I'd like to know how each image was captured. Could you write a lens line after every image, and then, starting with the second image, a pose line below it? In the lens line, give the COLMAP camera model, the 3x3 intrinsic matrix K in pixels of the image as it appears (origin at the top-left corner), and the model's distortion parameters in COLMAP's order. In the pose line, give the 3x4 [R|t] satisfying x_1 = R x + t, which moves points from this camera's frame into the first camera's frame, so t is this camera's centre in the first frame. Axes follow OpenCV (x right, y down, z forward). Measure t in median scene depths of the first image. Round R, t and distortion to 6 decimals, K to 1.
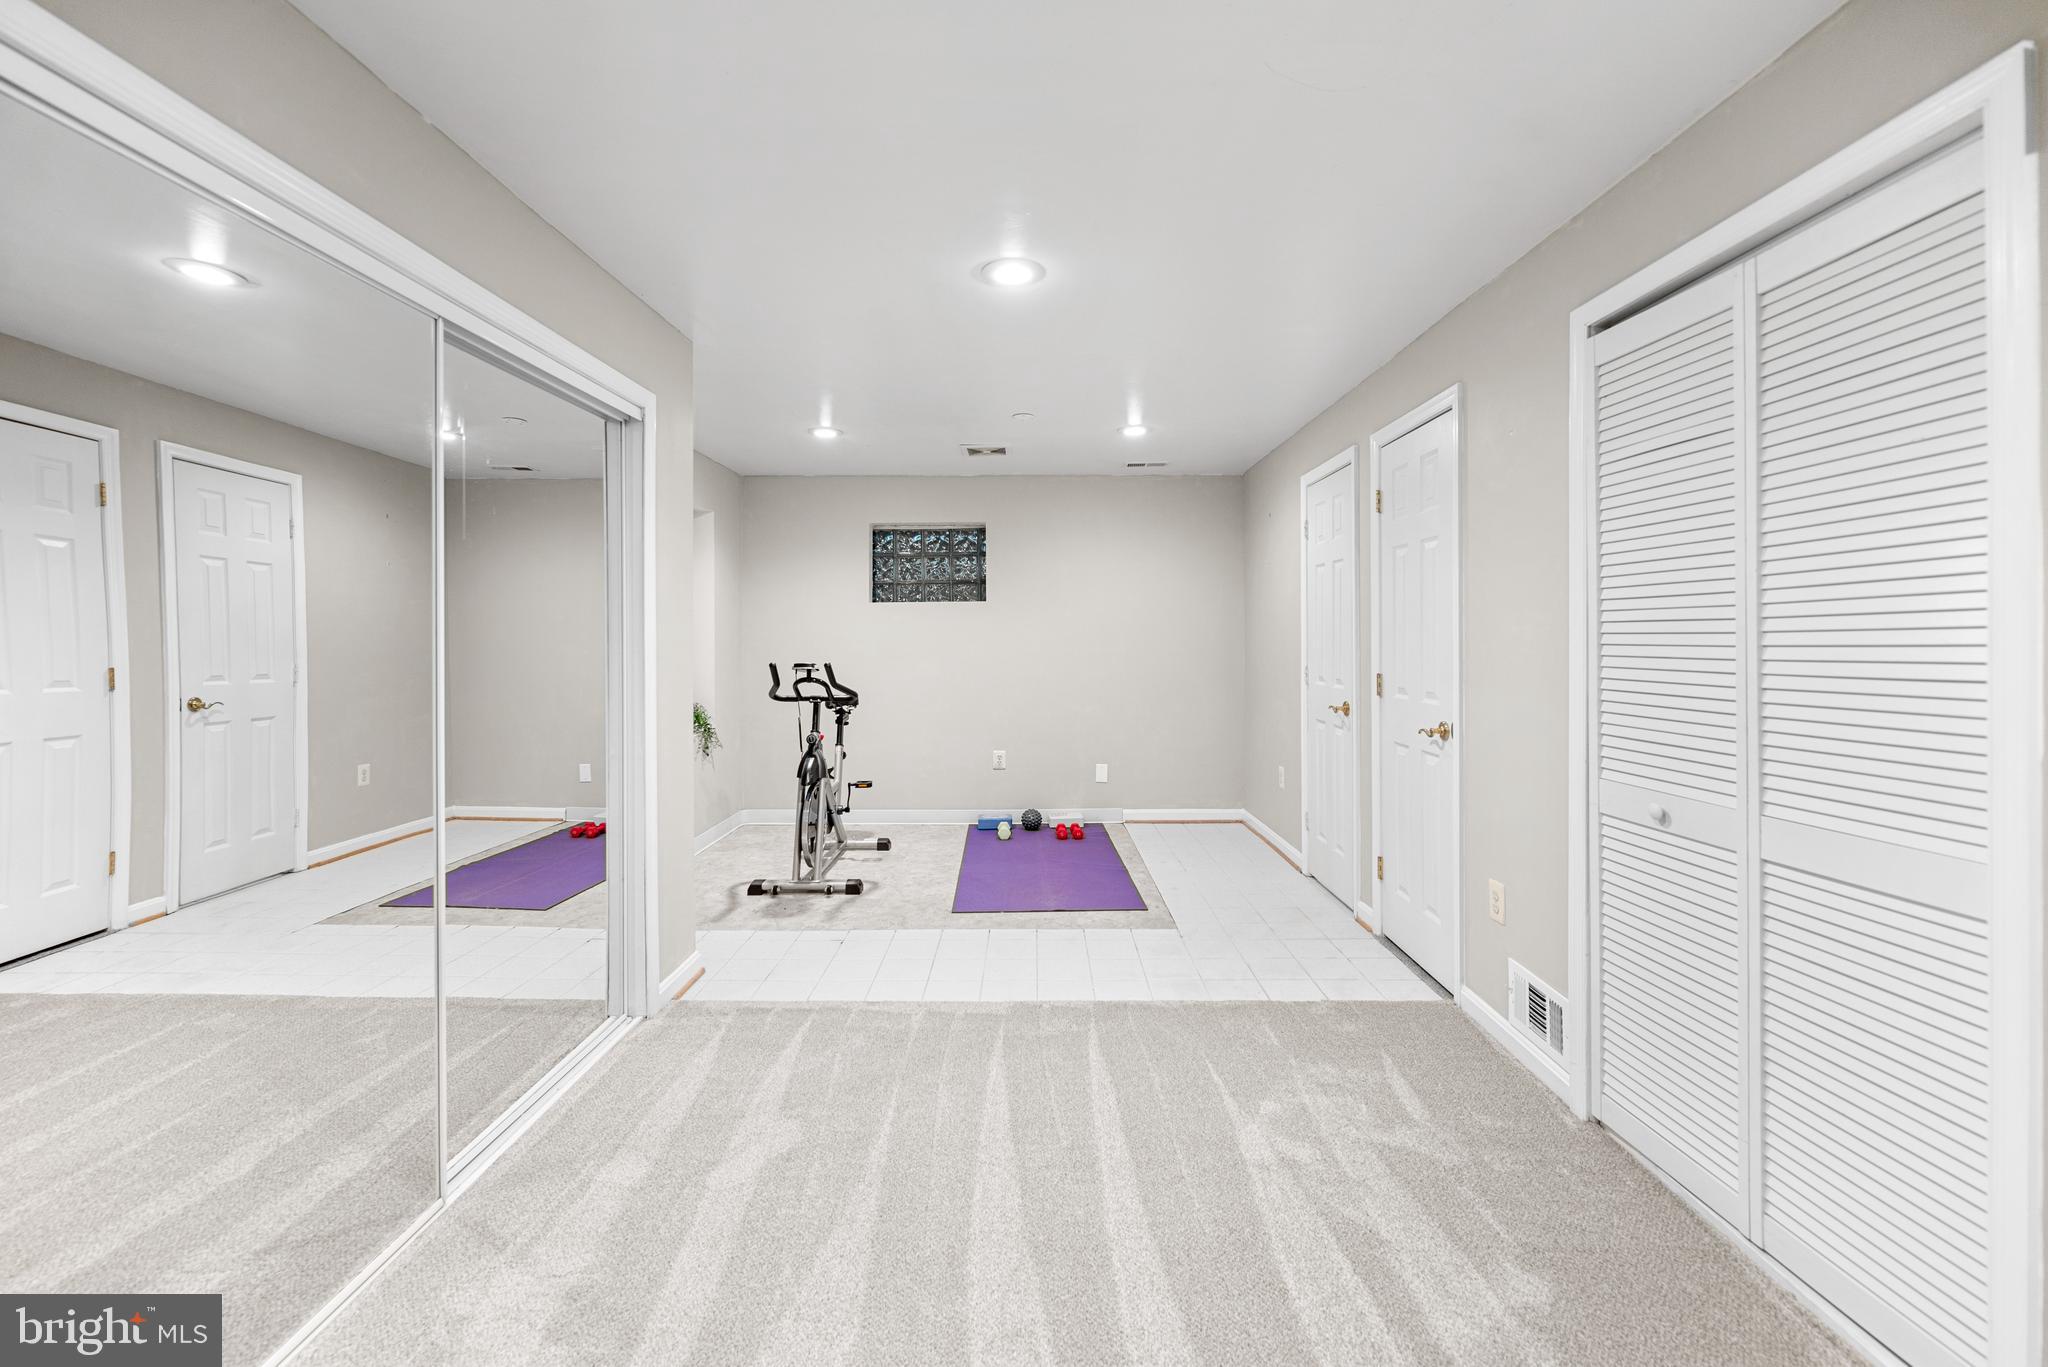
lens RADIAL K [[827.8, 0, 1026.6], [0, 827.8, 646.3], [0, 0, 1]] dist [-0.007519, 0.000050]
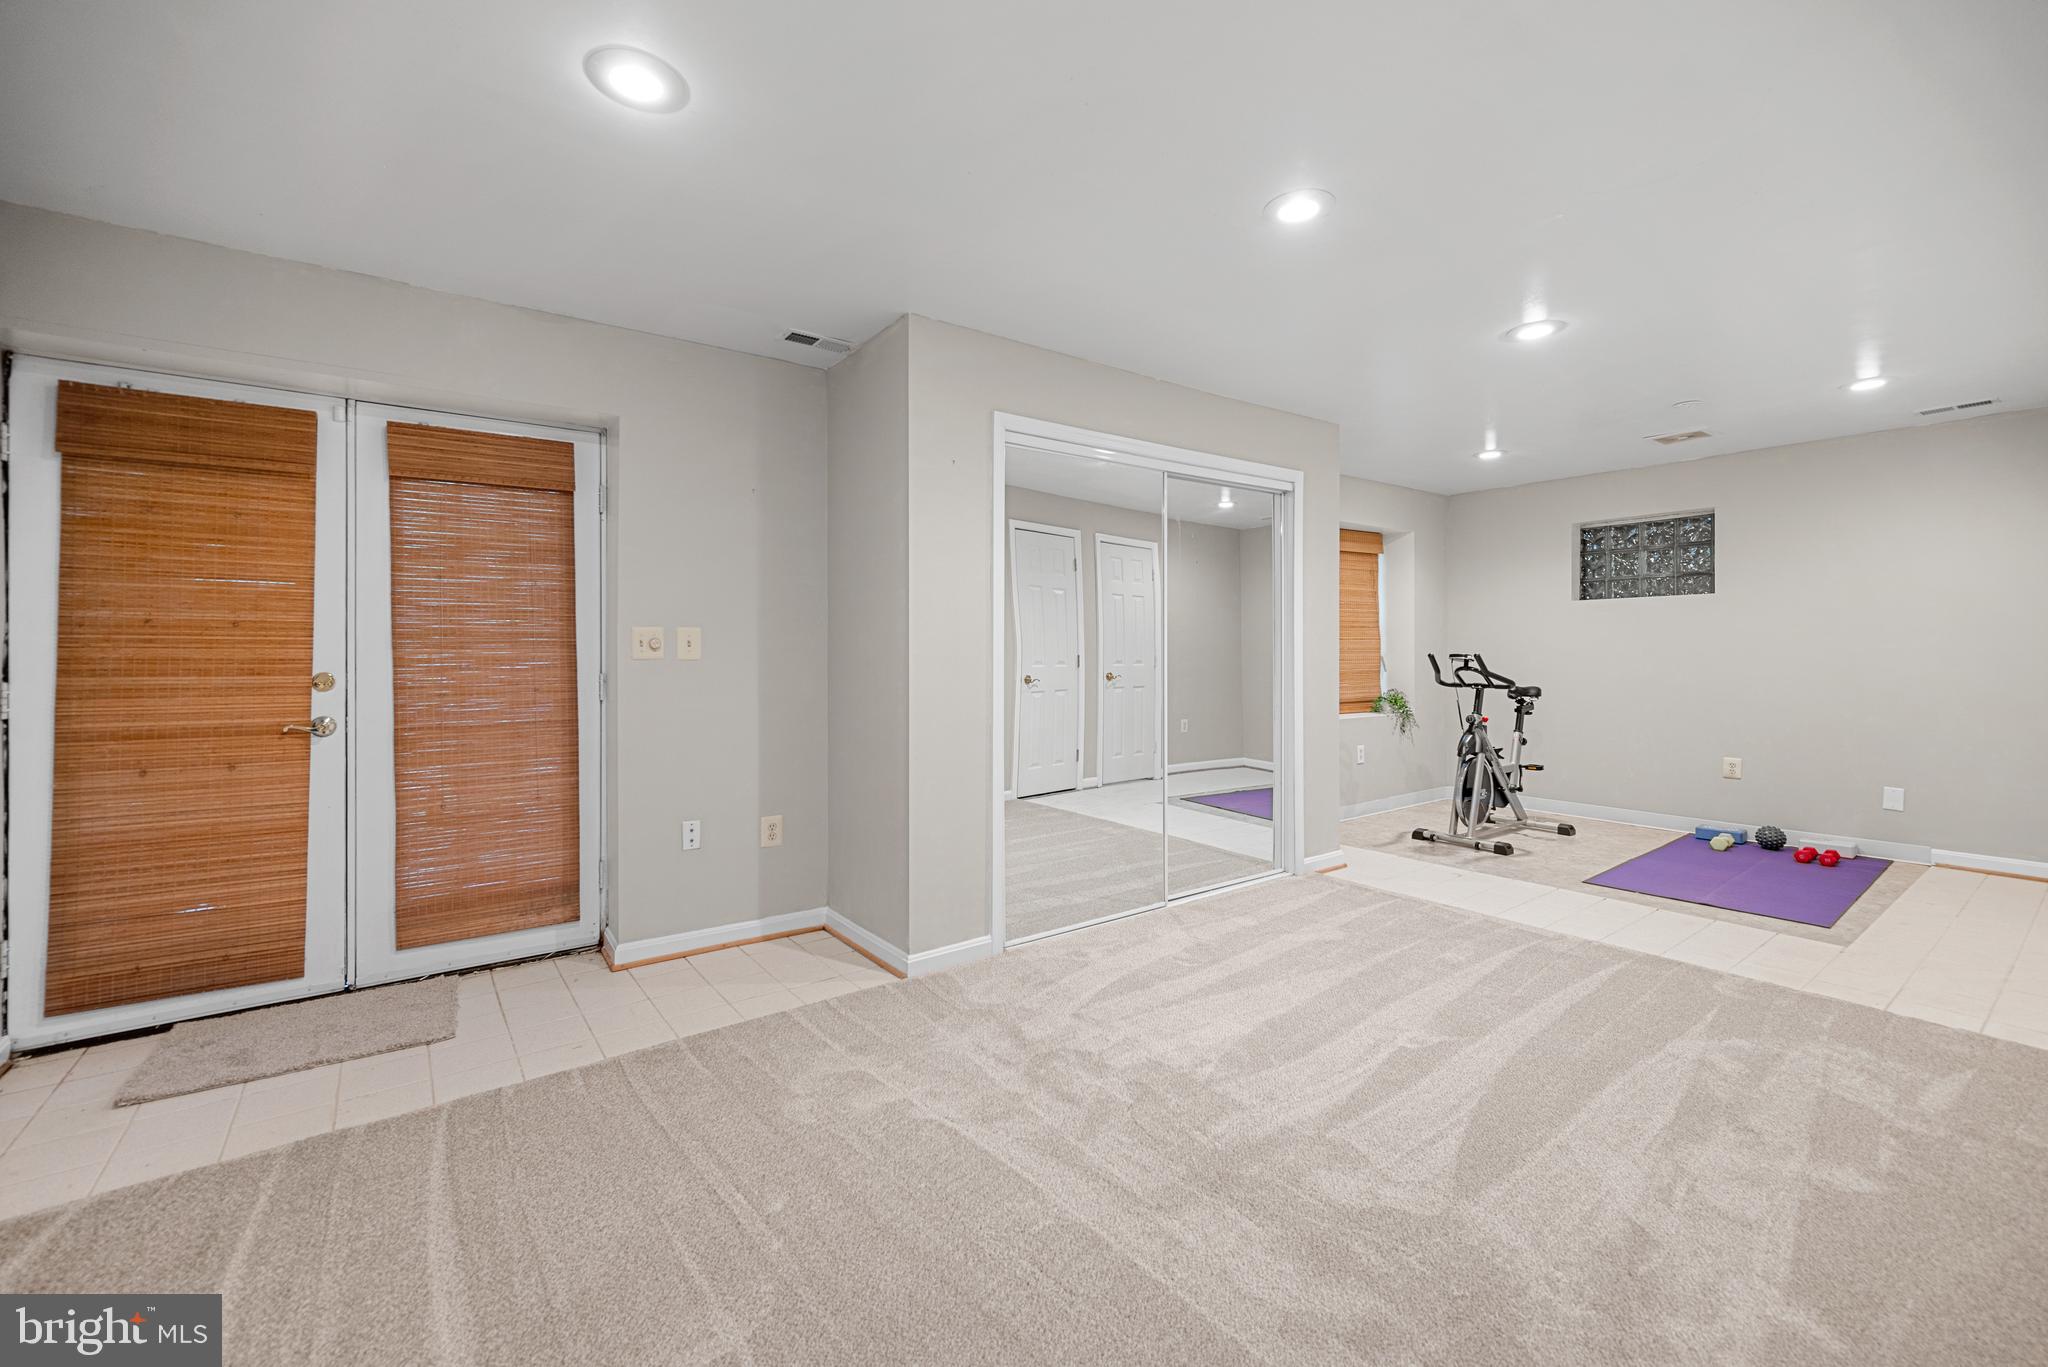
lens RADIAL K [[818.2, 0, 1037.5], [0, 818.2, 678.7], [0, 0, 1]] dist [-0.000048, -0.000413]
pose [[0.608037, 0.026511, -0.793466, 0.291428], [-0.005004, 0.999550, 0.029562, 0.023169], [0.793893, -0.014005, 0.607896, -0.201871]]
